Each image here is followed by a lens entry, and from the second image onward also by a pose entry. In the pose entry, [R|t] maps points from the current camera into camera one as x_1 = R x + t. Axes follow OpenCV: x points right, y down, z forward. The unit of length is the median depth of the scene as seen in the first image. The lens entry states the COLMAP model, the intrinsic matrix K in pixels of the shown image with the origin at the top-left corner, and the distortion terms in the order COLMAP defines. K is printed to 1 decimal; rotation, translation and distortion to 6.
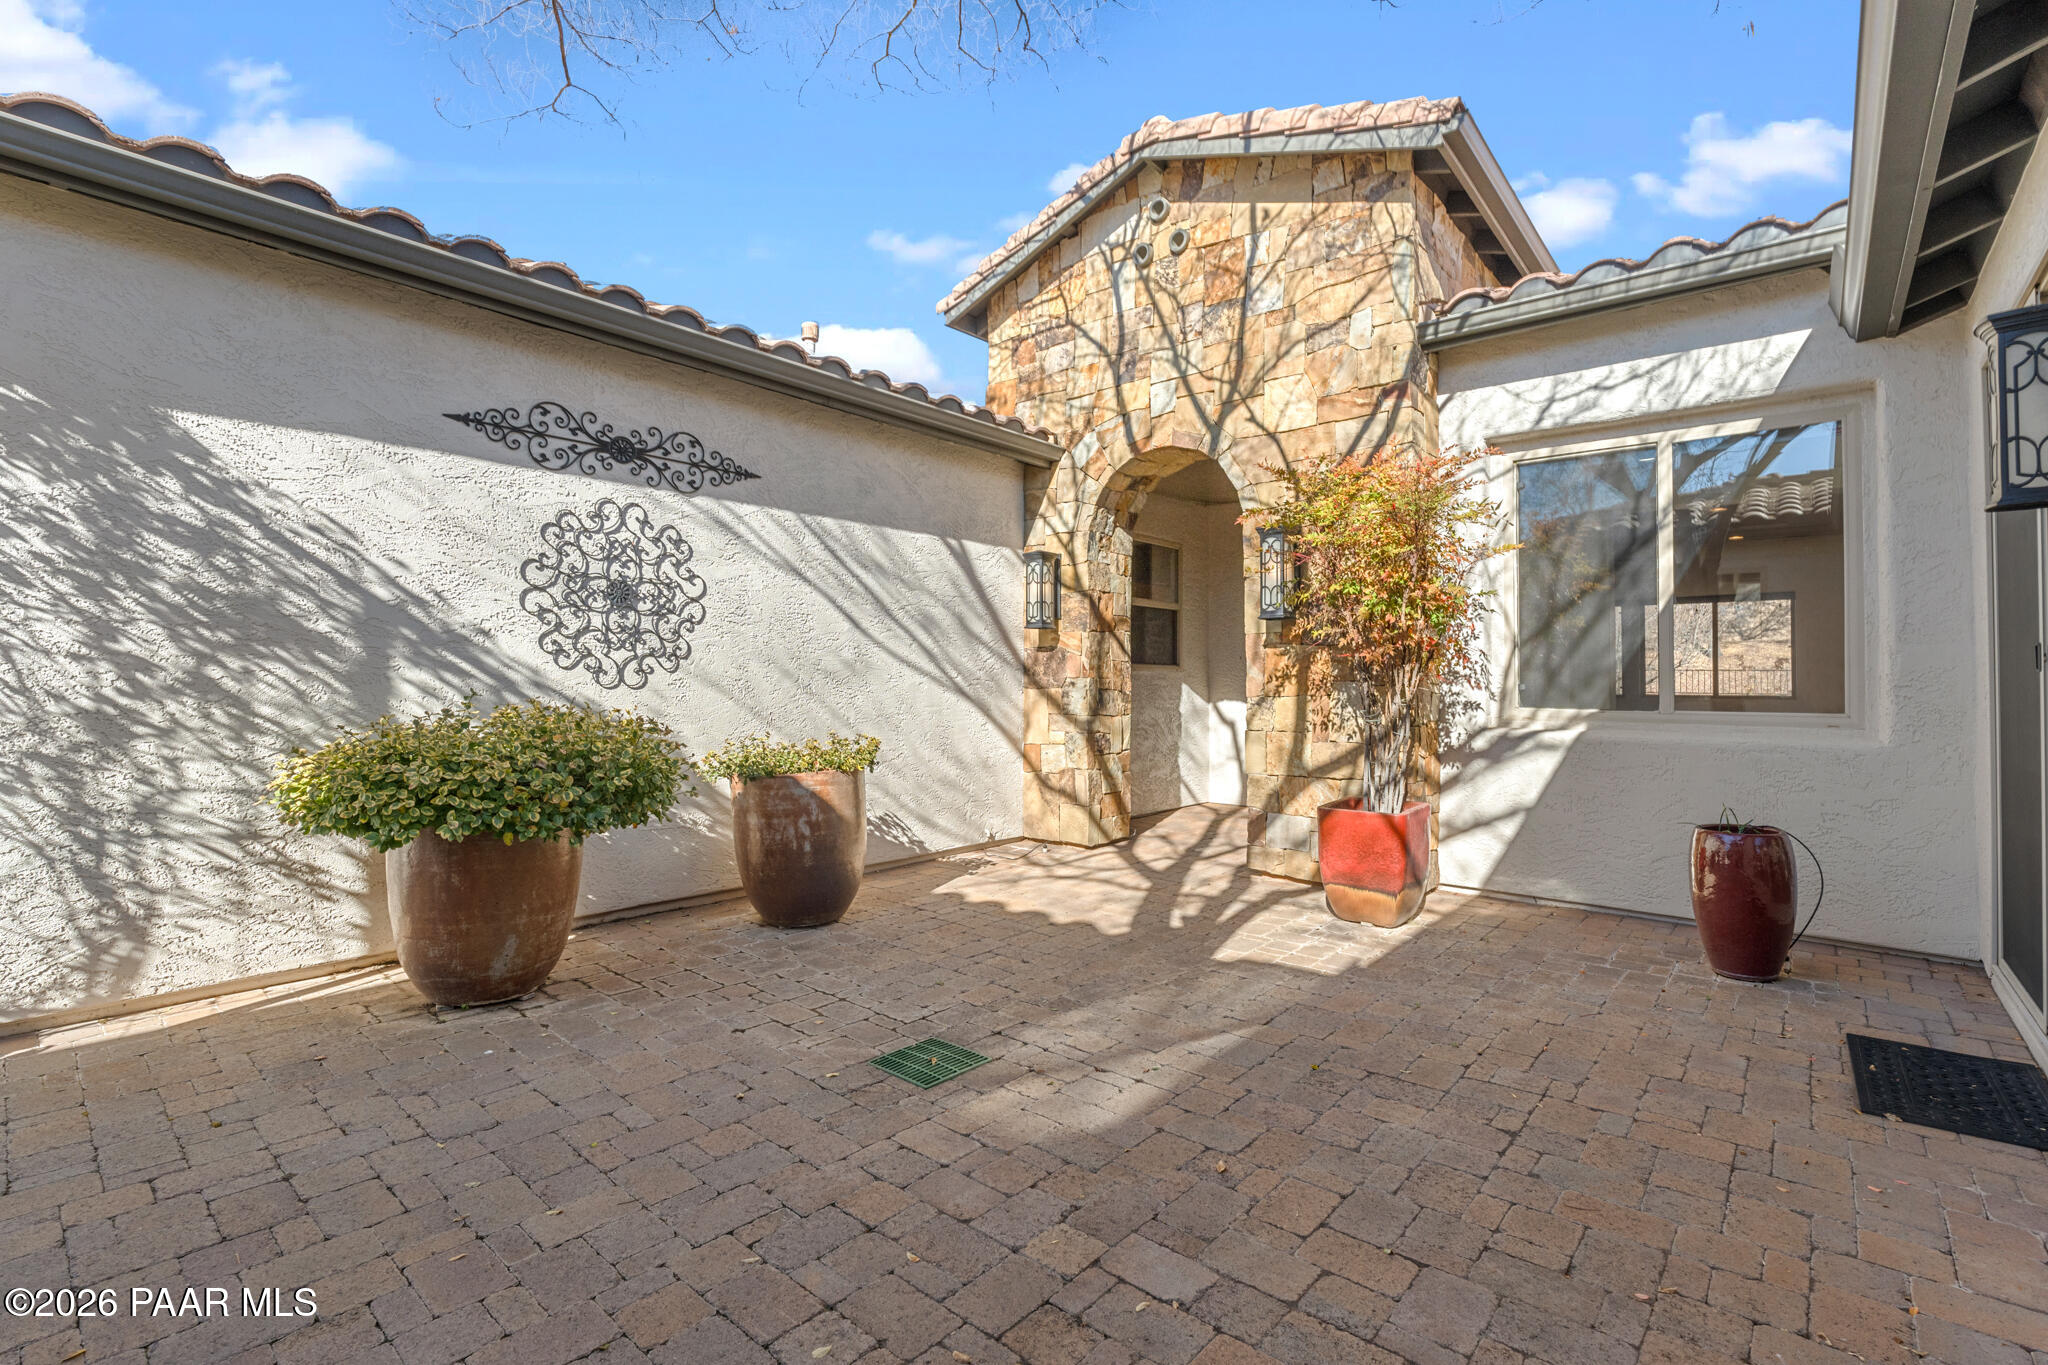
lens RADIAL K [[910.0, 0, 976.8], [0, 910.0, 661.6], [0, 0, 1]] dist [-0.015728, 0.001904]
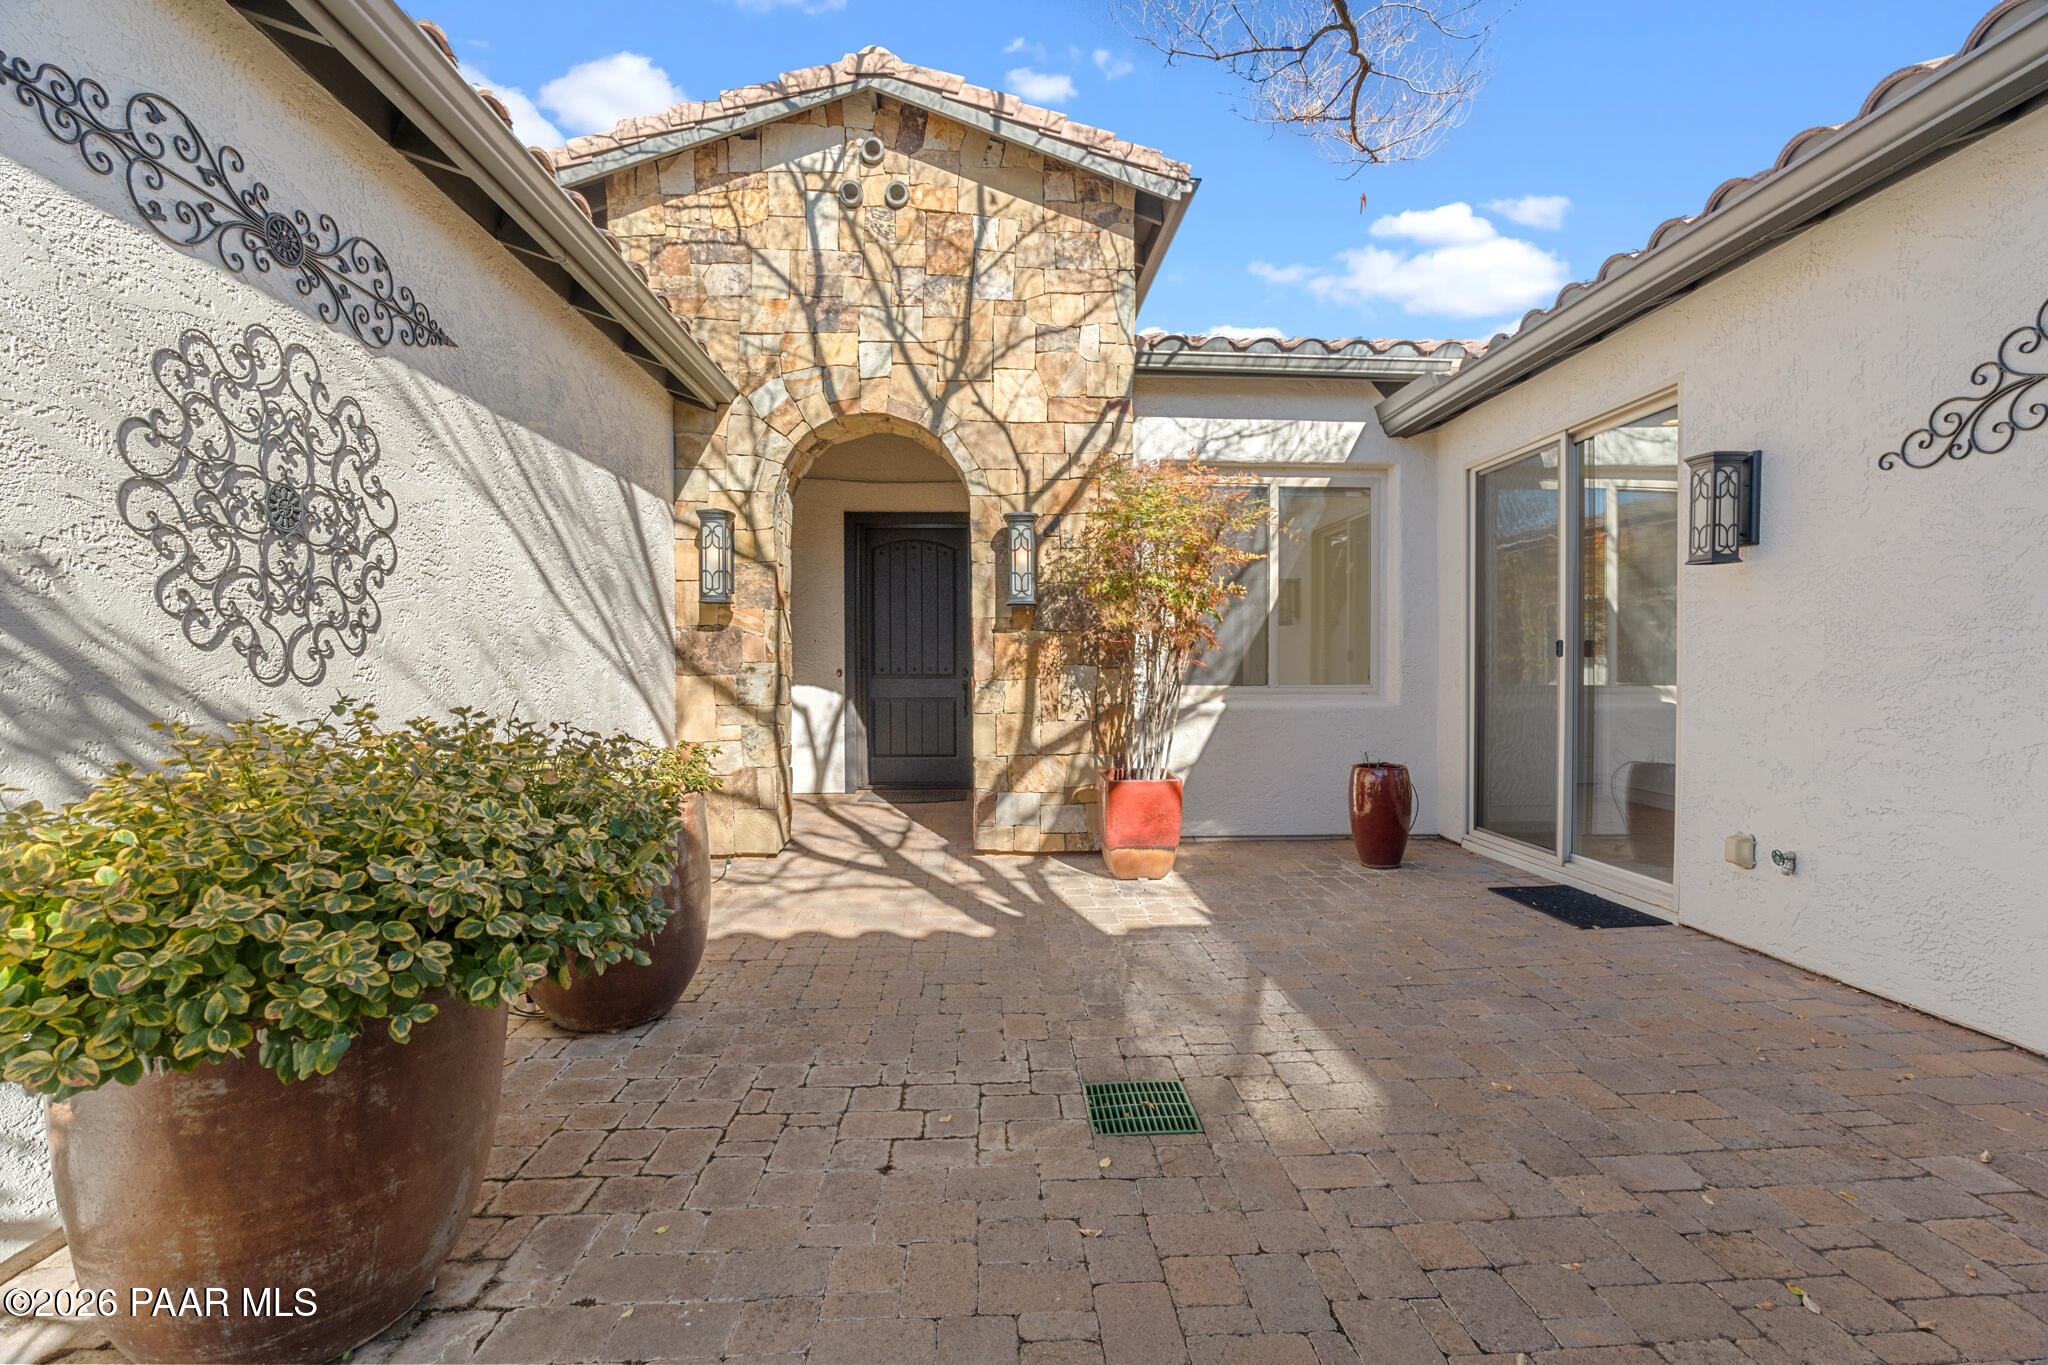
lens RADIAL K [[910.0, 0, 1022.9], [0, 910.0, 680.6], [0, 0, 1]] dist [-0.015728, 0.001904]
pose [[0.705961, -0.017094, 0.708044, -0.442411], [-0.010160, 0.999361, 0.034257, 0.004317], [-0.708178, -0.031378, 0.705336, 0.292414]]
